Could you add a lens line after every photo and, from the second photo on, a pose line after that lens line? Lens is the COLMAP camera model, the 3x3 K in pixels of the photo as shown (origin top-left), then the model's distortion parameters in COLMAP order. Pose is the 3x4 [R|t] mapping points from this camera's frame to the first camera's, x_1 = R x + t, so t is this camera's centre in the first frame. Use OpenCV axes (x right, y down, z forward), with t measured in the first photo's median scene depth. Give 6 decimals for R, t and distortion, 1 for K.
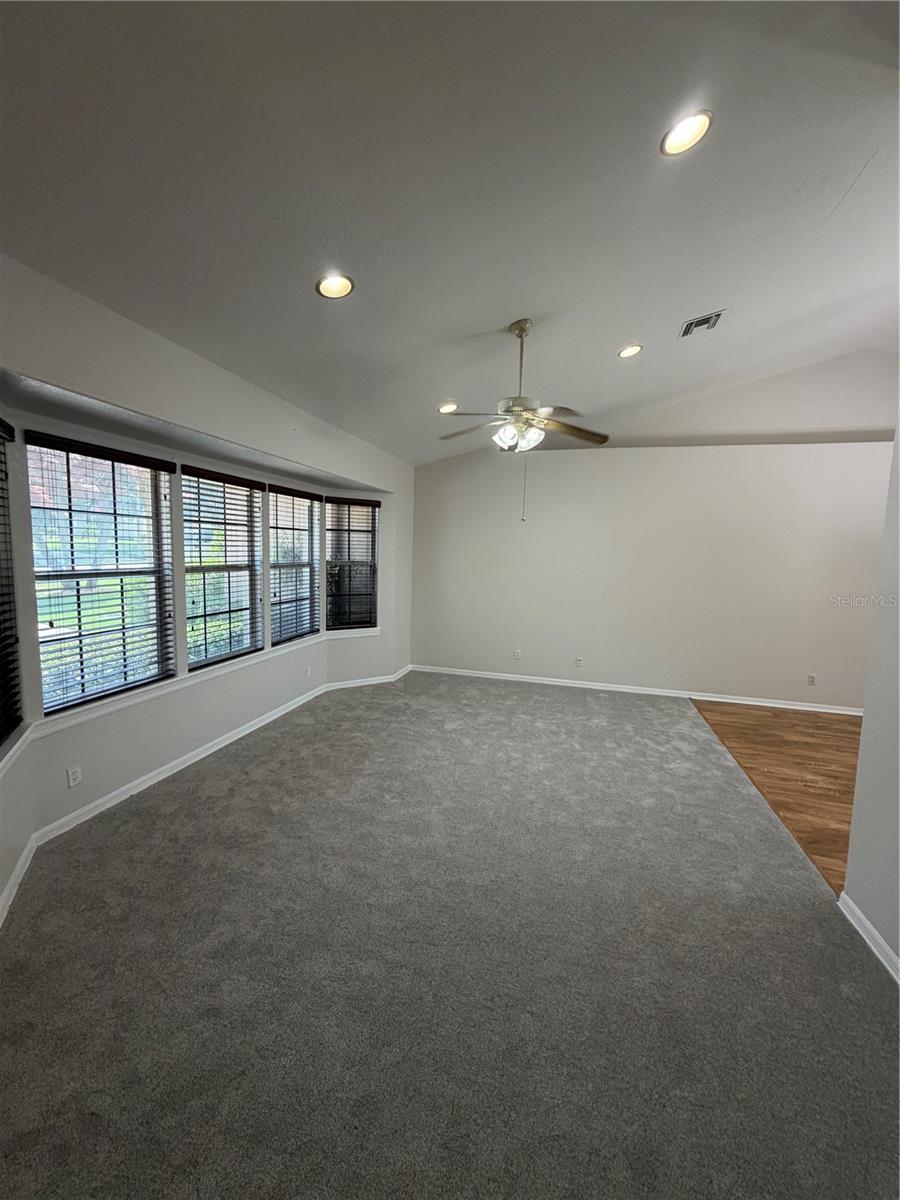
lens RADIAL K [[477.3, 0, 445.6], [0, 477.3, 601.4], [0, 0, 1]] dist [-0.001817, 0.000289]
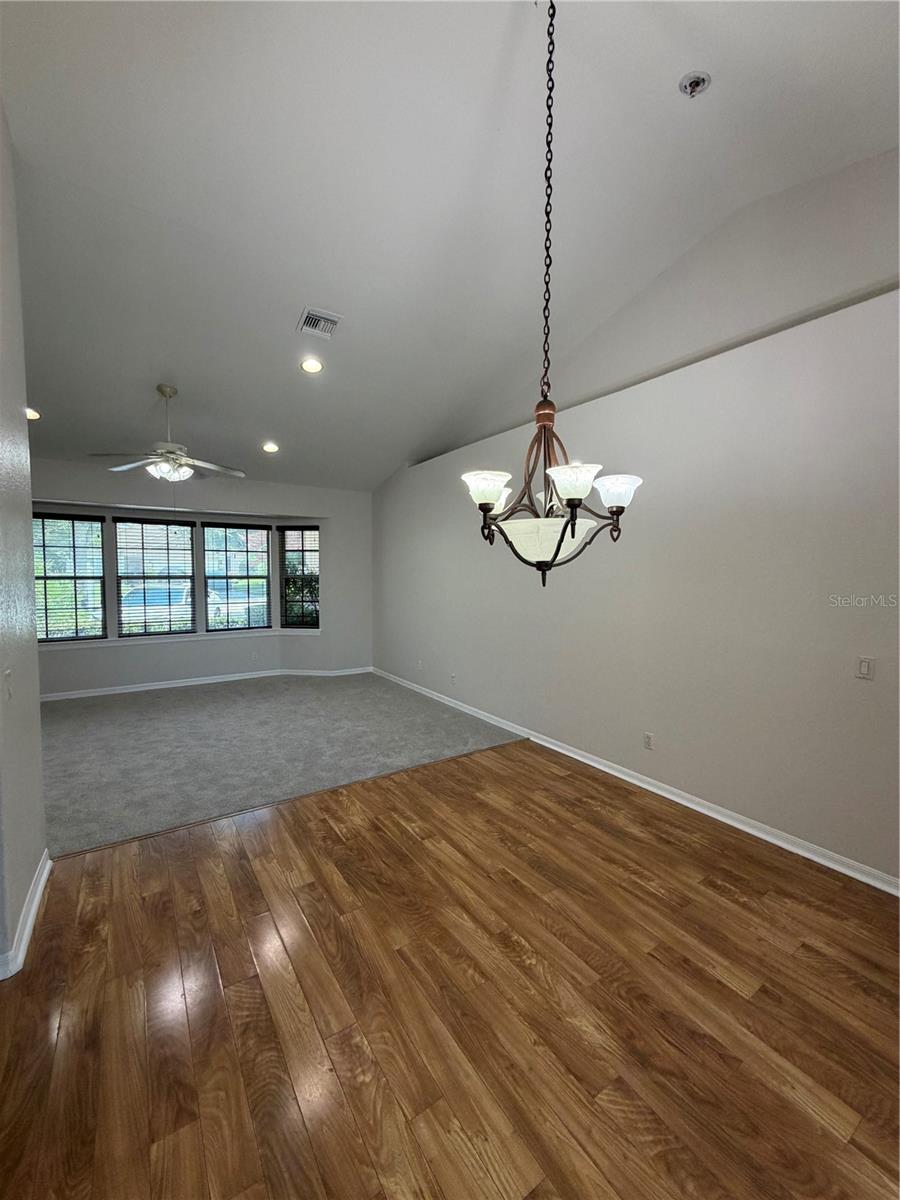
lens RADIAL K [[477.3, 0, 448.4], [0, 477.3, 594.4], [0, 0, 1]] dist [-0.001817, 0.000289]
pose [[0.759343, 0.007001, -0.650653, 1.146230], [-0.054951, 0.997060, -0.053402, 0.018412], [0.648366, 0.076304, 0.757495, 0.372248]]
